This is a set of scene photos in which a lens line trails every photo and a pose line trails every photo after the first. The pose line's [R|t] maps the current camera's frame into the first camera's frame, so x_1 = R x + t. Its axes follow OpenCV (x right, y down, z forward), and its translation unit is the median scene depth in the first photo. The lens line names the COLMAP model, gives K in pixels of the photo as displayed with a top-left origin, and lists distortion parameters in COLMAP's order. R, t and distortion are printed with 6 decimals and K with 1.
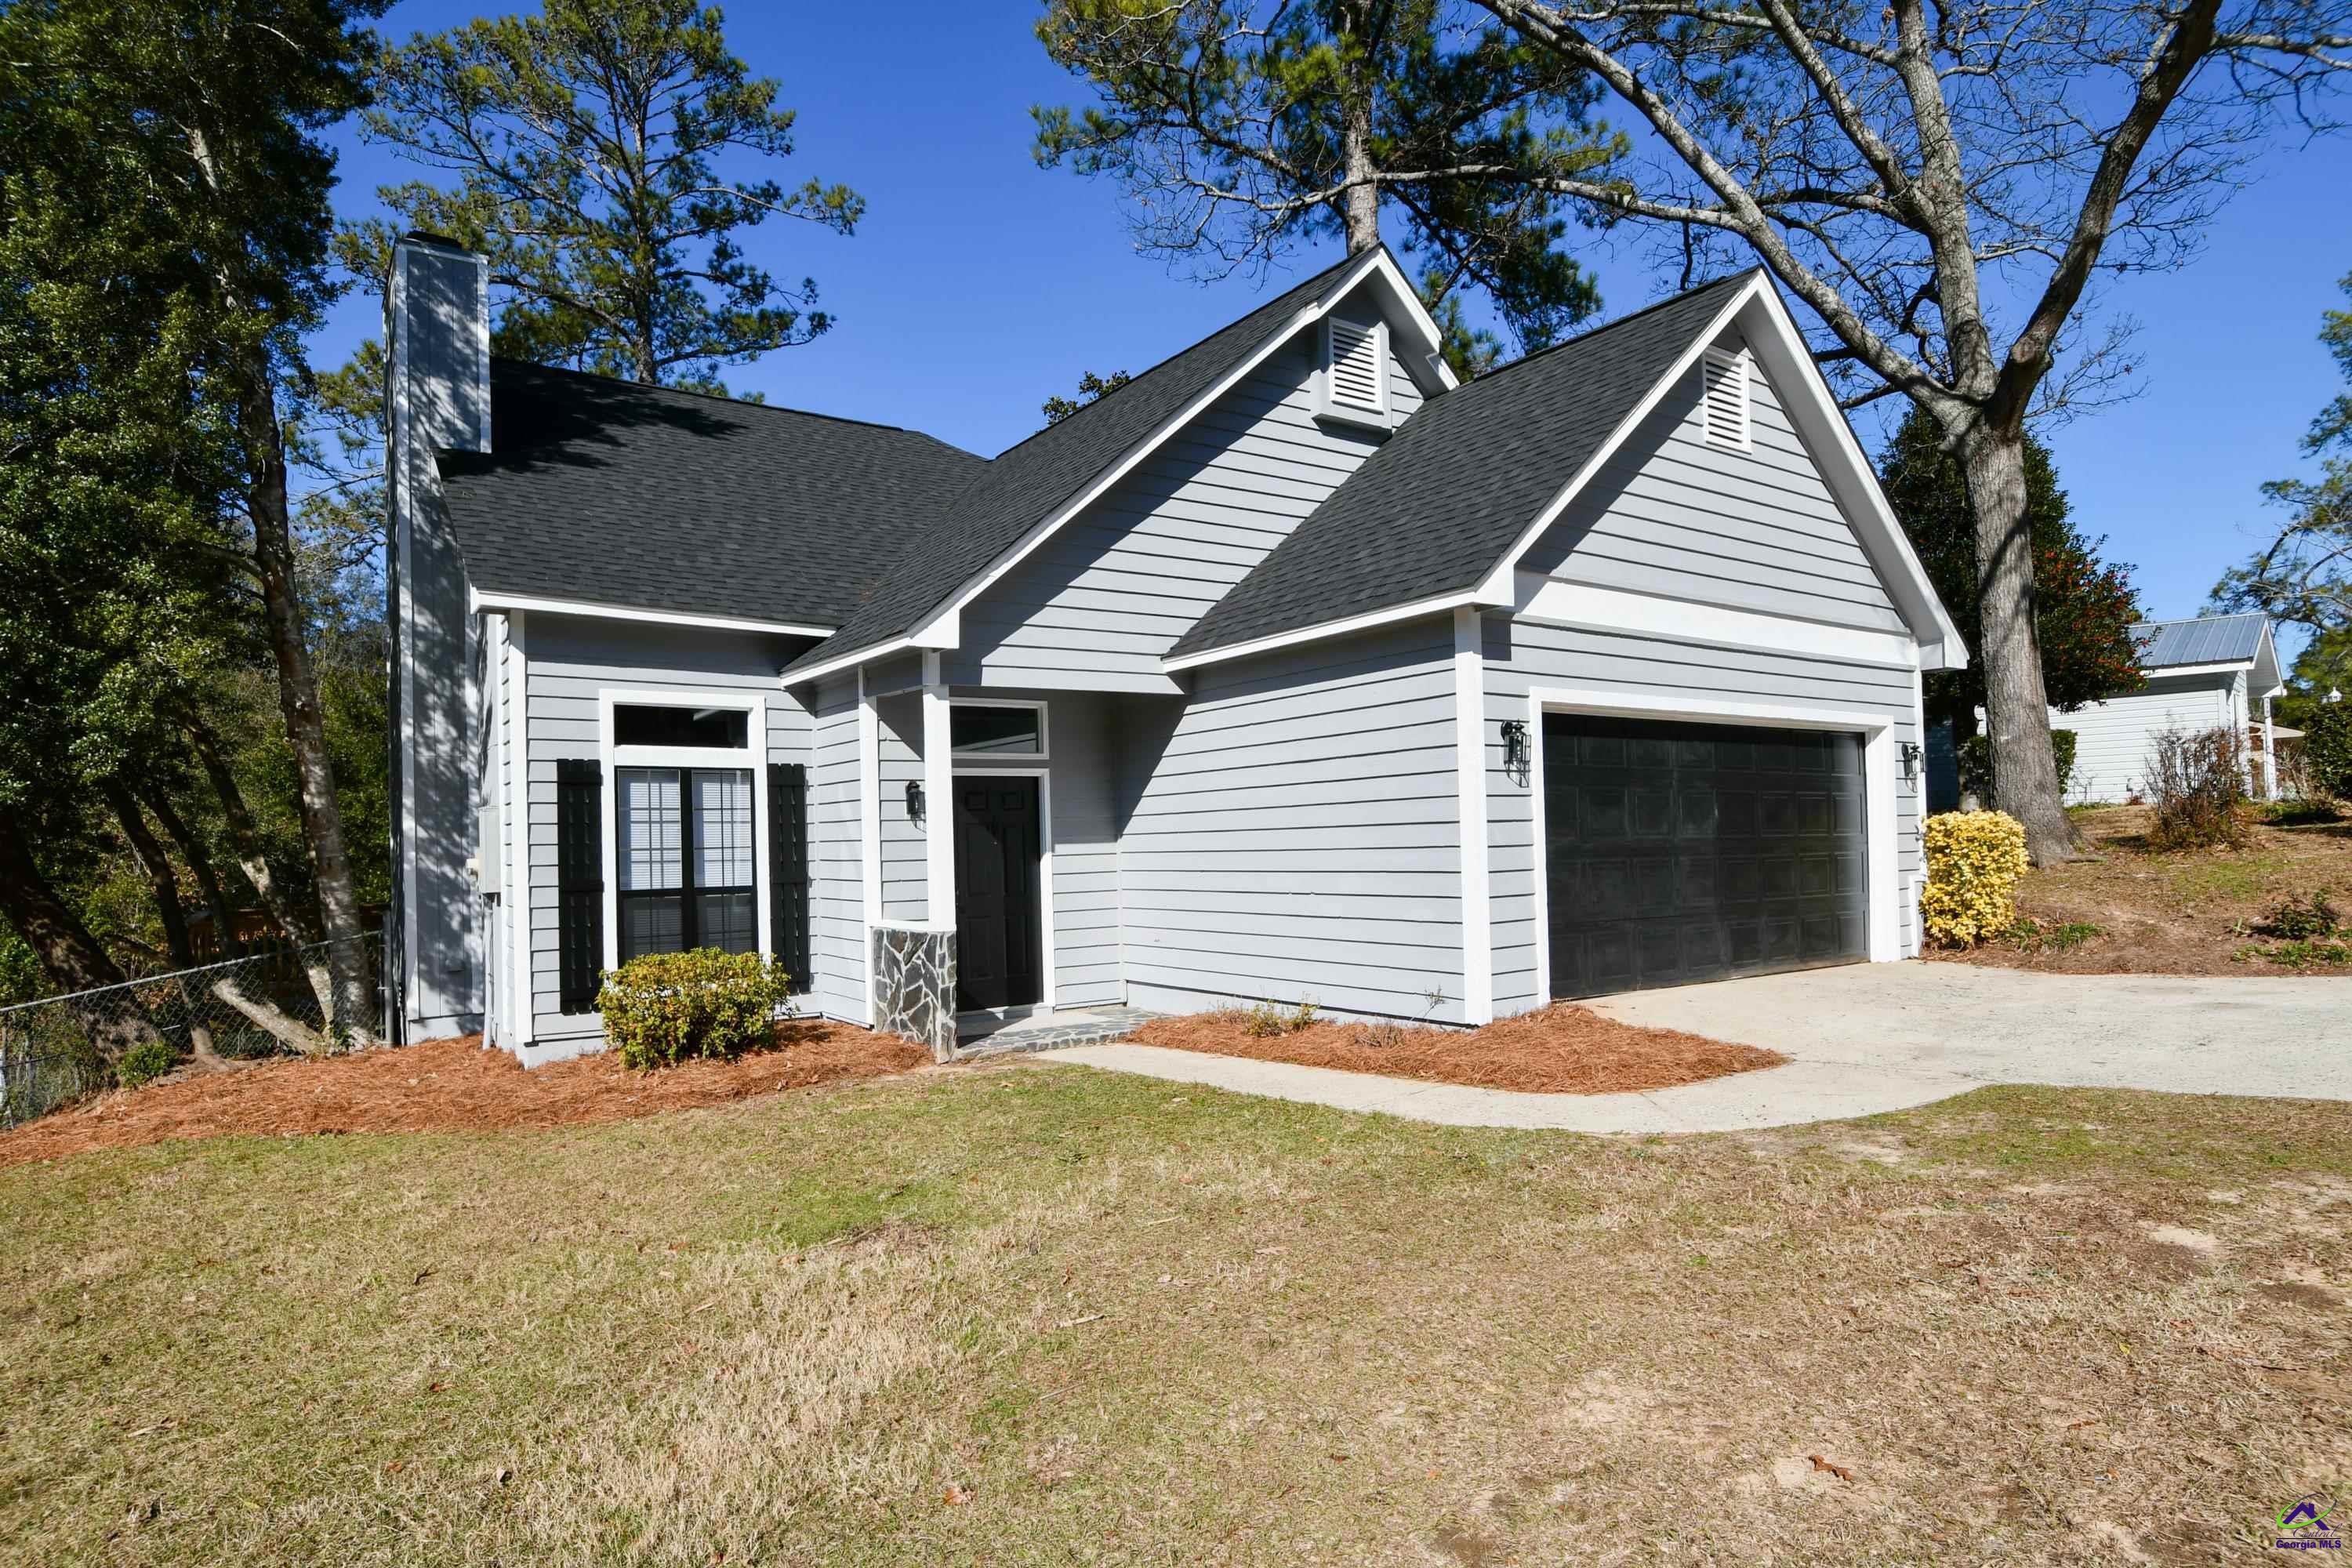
lens RADIAL K [[1287.2, 0, 1176.0], [0, 1287.2, 784.0], [0, 0, 1]] dist [0.001407, -0.013971]
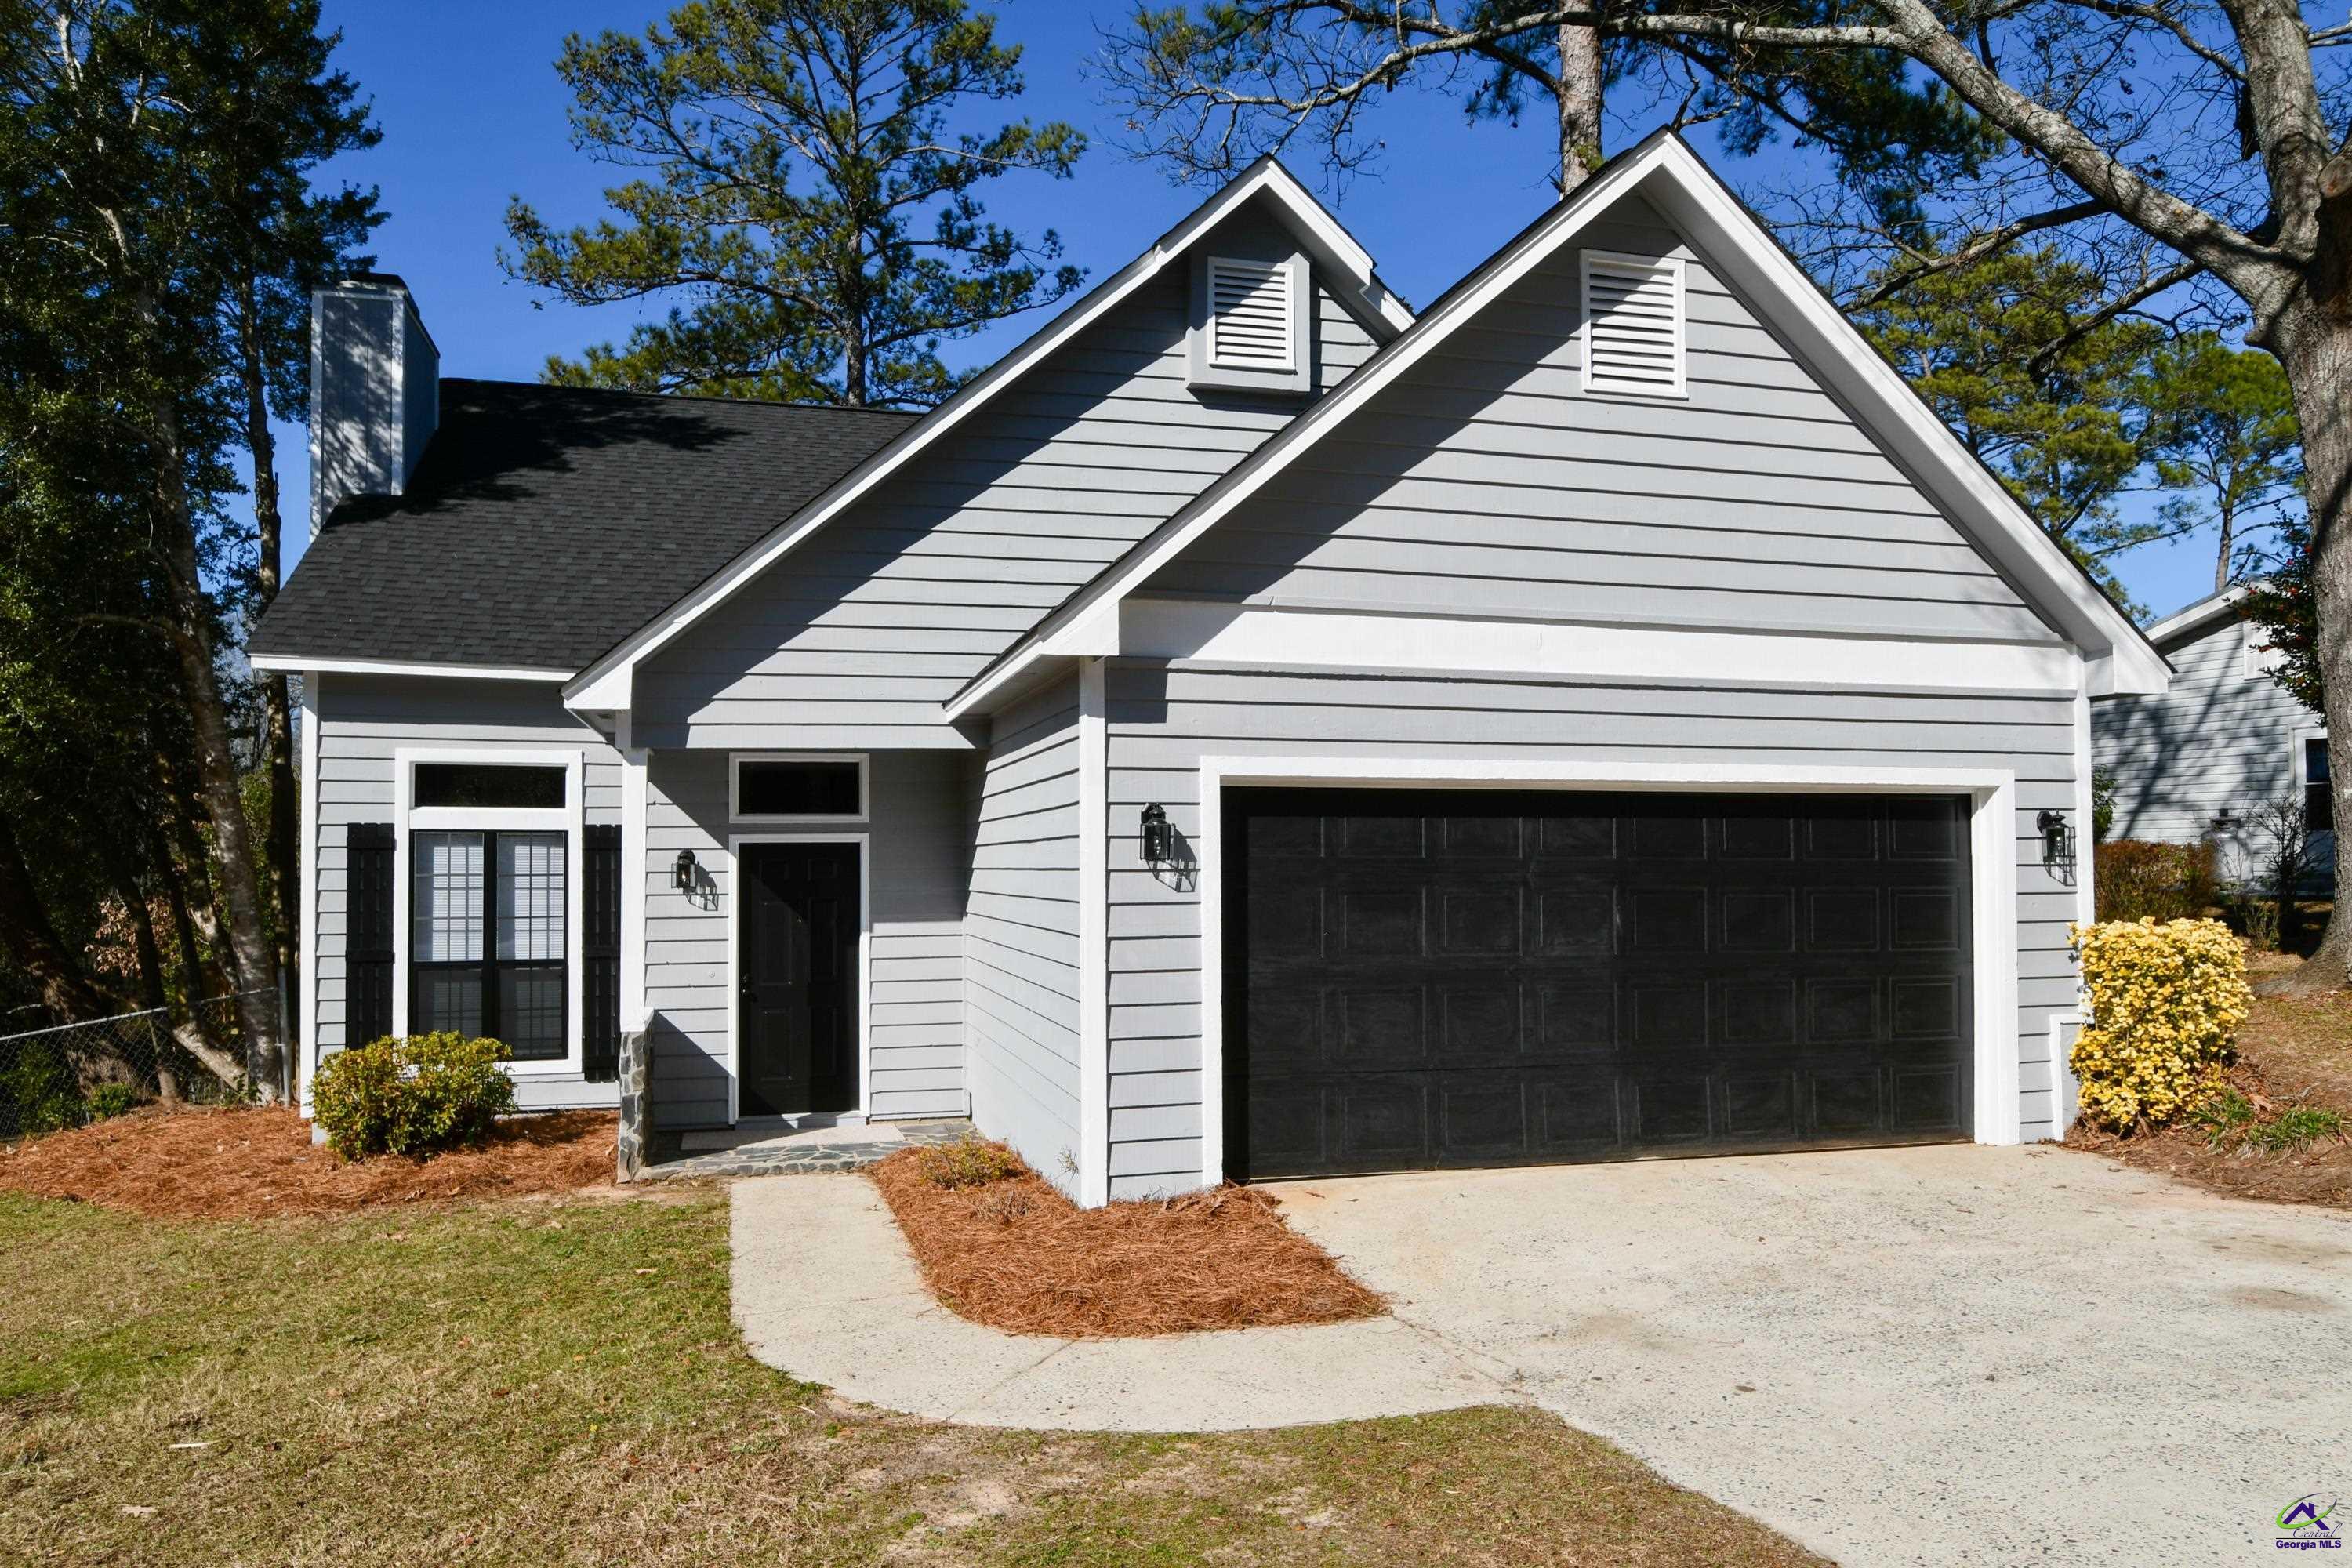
lens RADIAL K [[1534.4, 0, 1176.0], [0, 1534.4, 784.0], [0, 0, 1]] dist [-0.007898, -0.005816]
pose [[0.940104, 0.004043, -0.340863, 0.431261], [-0.003631, 0.999992, 0.001845, -0.046824], [0.340868, -0.000497, 0.940111, 0.124350]]
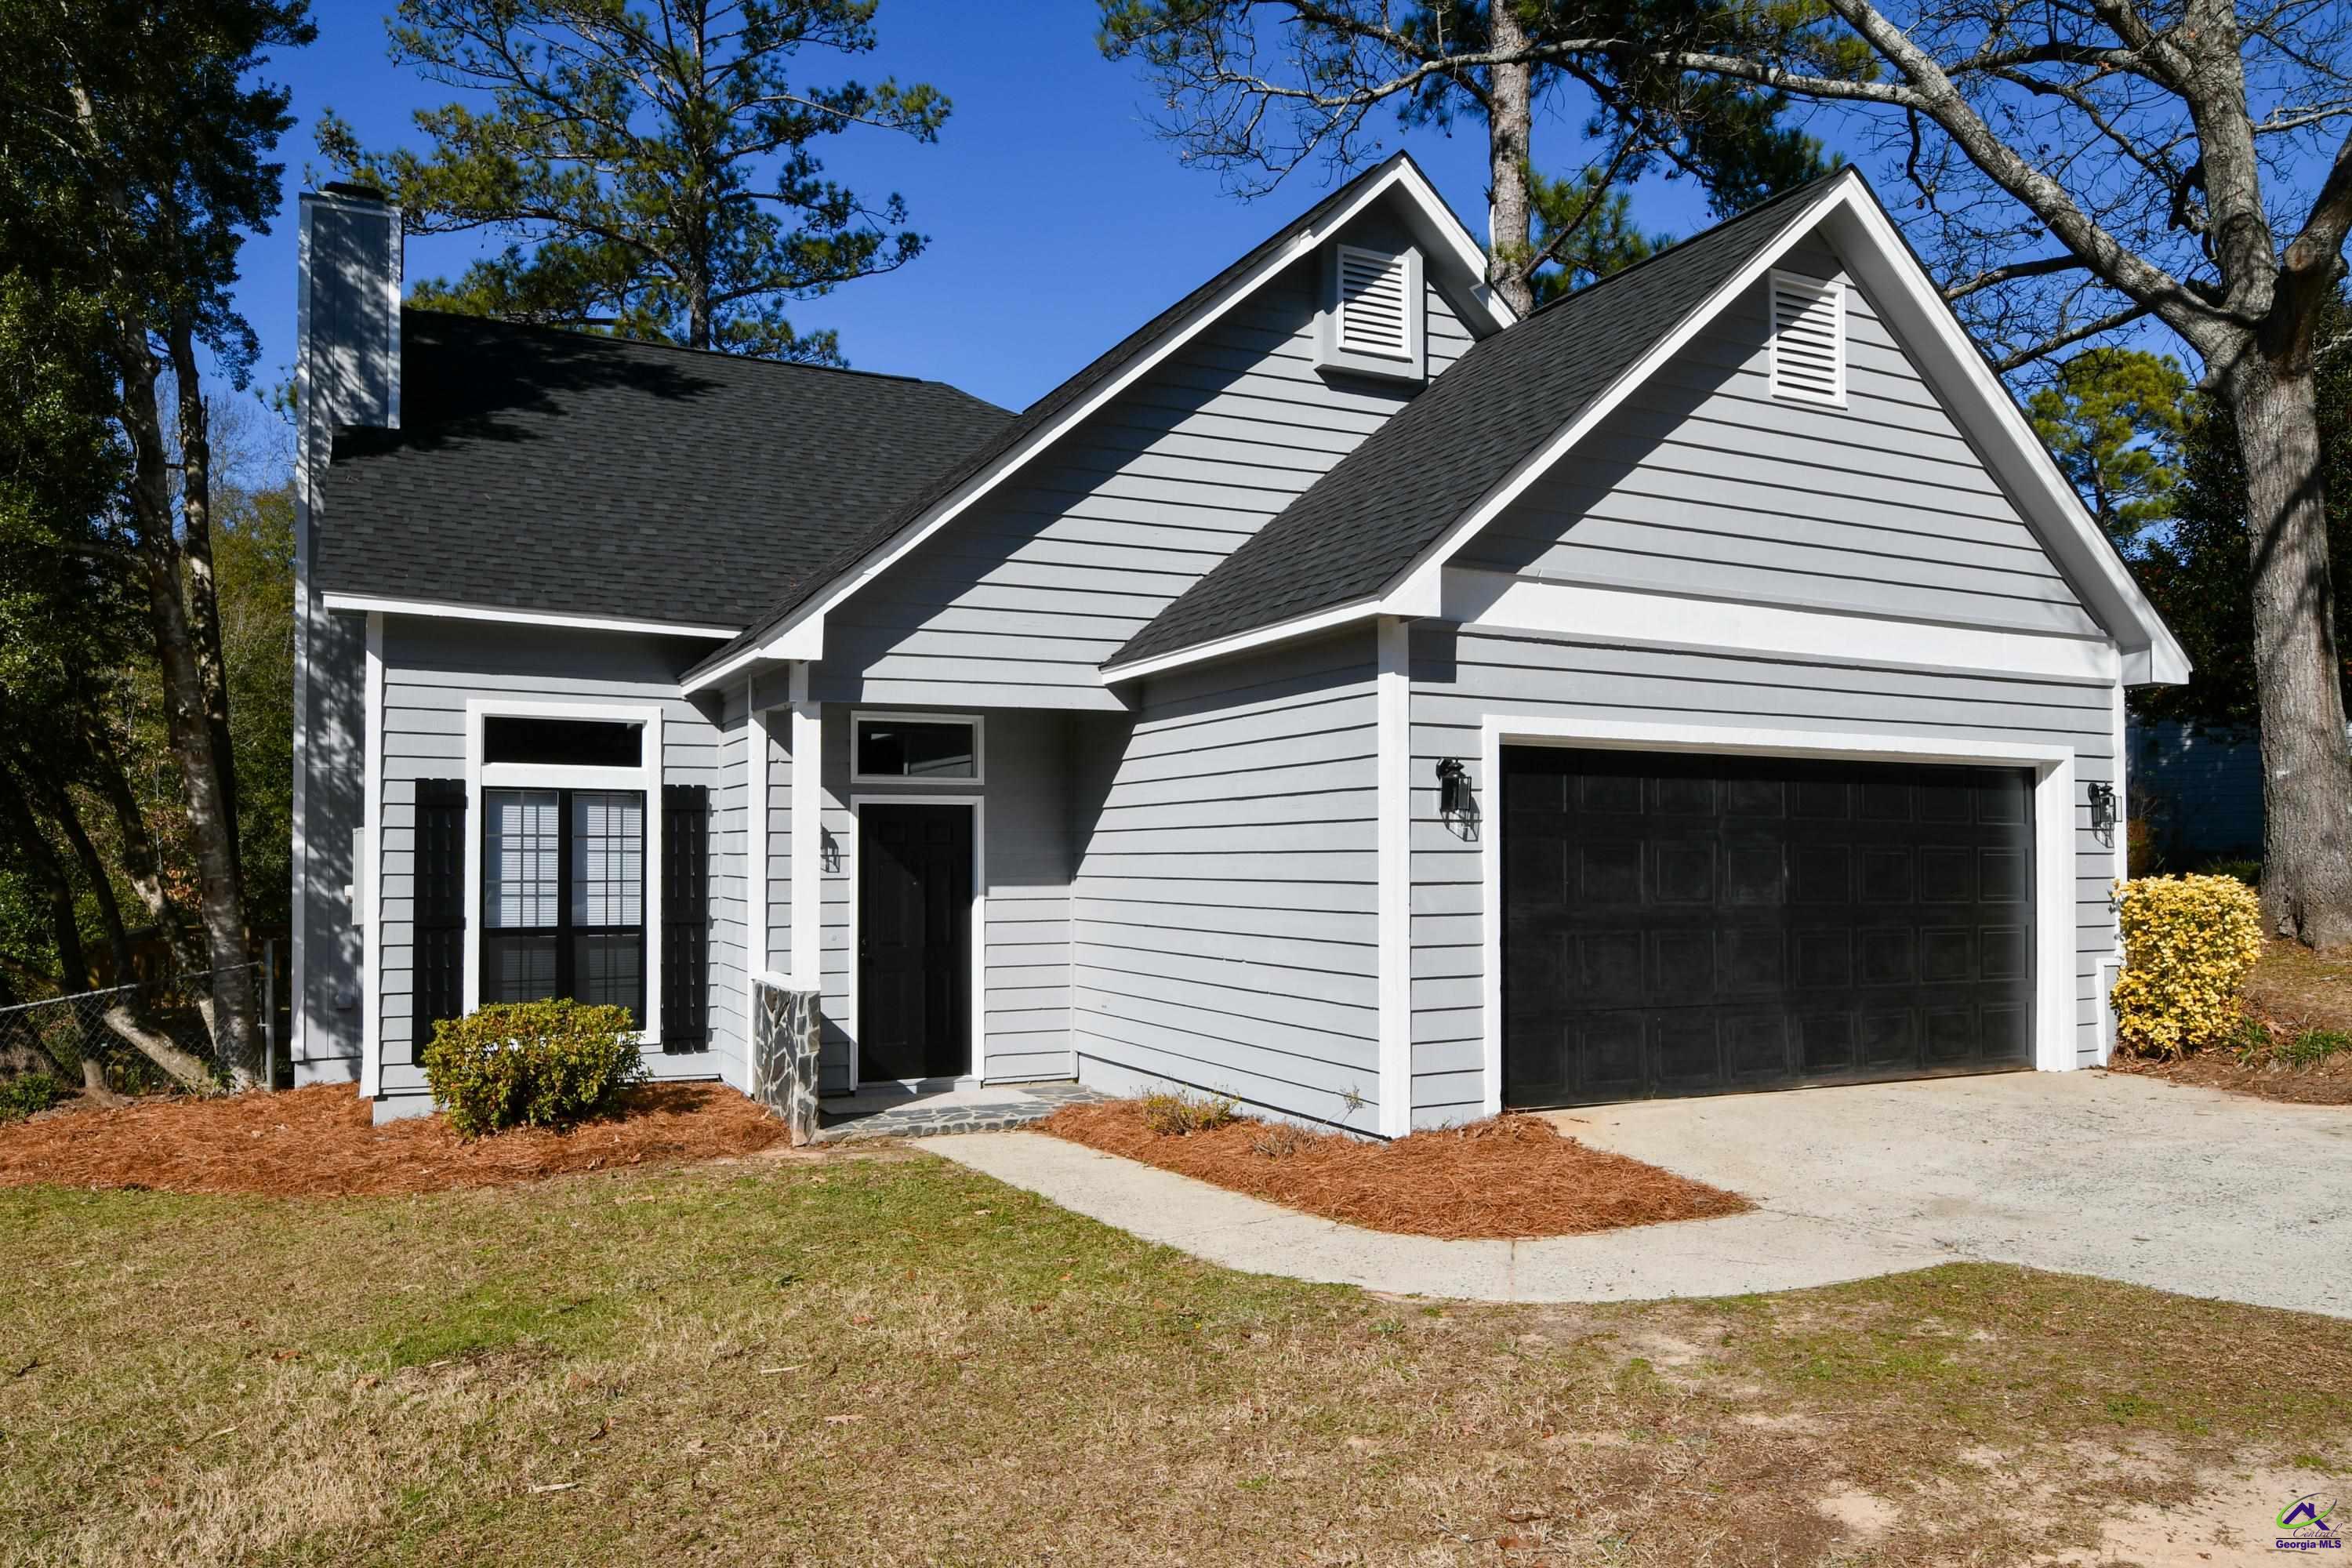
lens RADIAL K [[1574.3, 0, 1178.7], [0, 1574.3, 779.8], [0, 0, 1]] dist [-0.008178, -0.003947]
pose [[0.988153, 0.017503, -0.152471, 0.182132], [-0.017759, 0.999842, -0.000315, -0.024381], [0.152441, 0.003019, 0.988308, 0.006811]]
